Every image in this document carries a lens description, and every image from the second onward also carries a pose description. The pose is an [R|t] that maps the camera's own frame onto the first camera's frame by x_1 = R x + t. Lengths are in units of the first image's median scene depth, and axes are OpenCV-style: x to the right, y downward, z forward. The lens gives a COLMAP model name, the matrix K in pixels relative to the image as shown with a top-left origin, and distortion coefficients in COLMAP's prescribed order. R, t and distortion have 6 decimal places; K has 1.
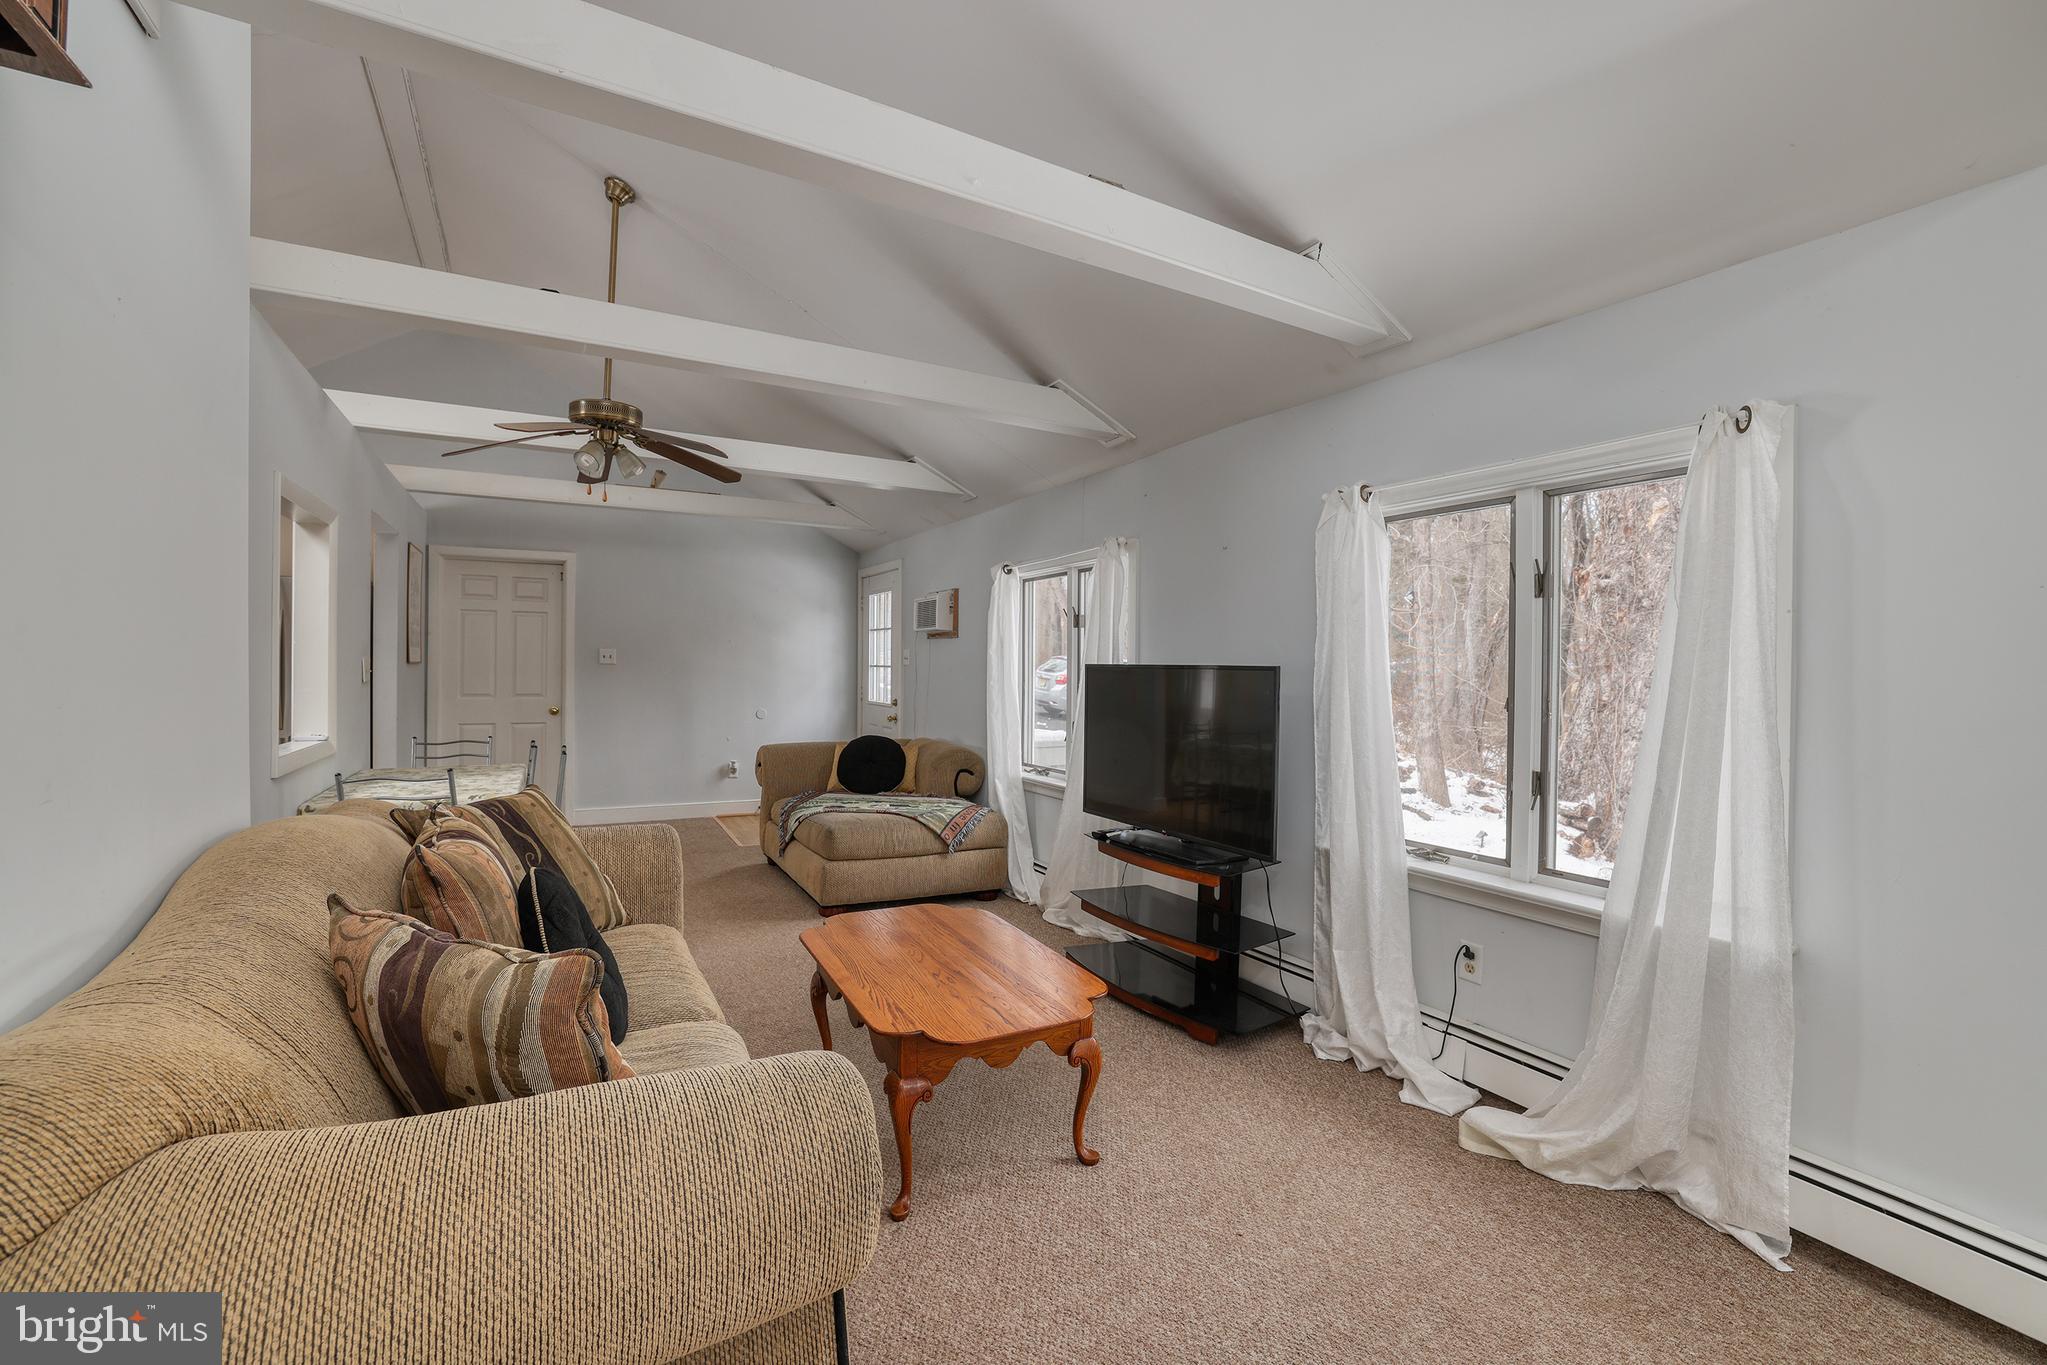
lens RADIAL K [[880.4, 0, 1023.4], [0, 880.4, 657.1], [0, 0, 1]] dist [-0.057461, 0.024638]
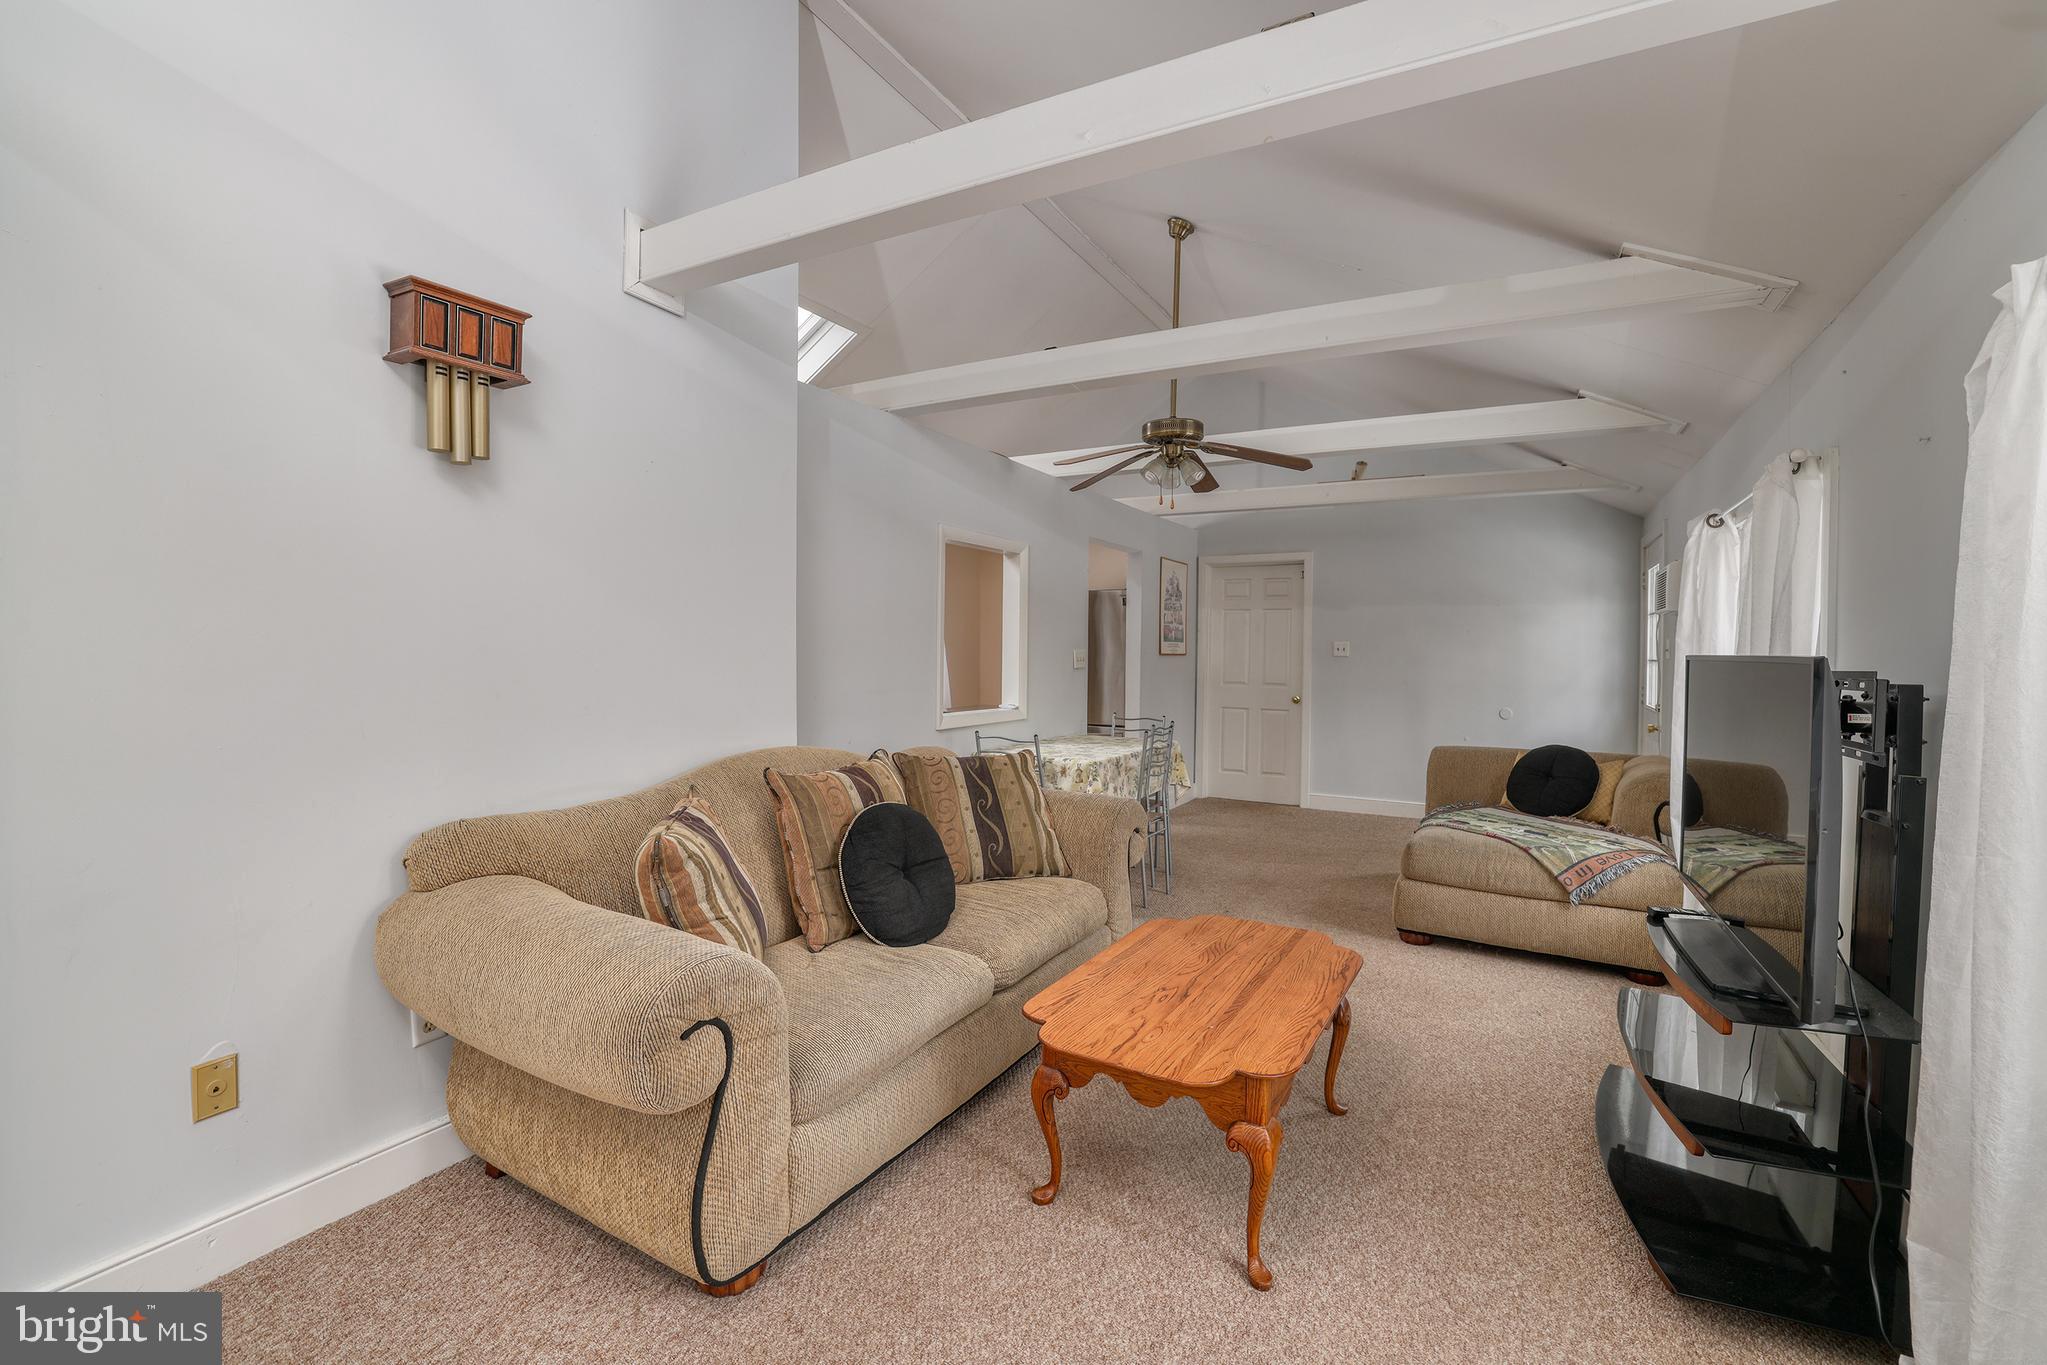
lens RADIAL K [[880.4, 0, 1023.4], [0, 880.4, 657.1], [0, 0, 1]] dist [-0.057461, 0.024638]
pose [[0.513980, 0.004207, -0.857792, 0.372679], [0.001191, 0.999984, 0.005618, 0.004130], [0.857801, -0.003909, 0.513966, 0.243665]]
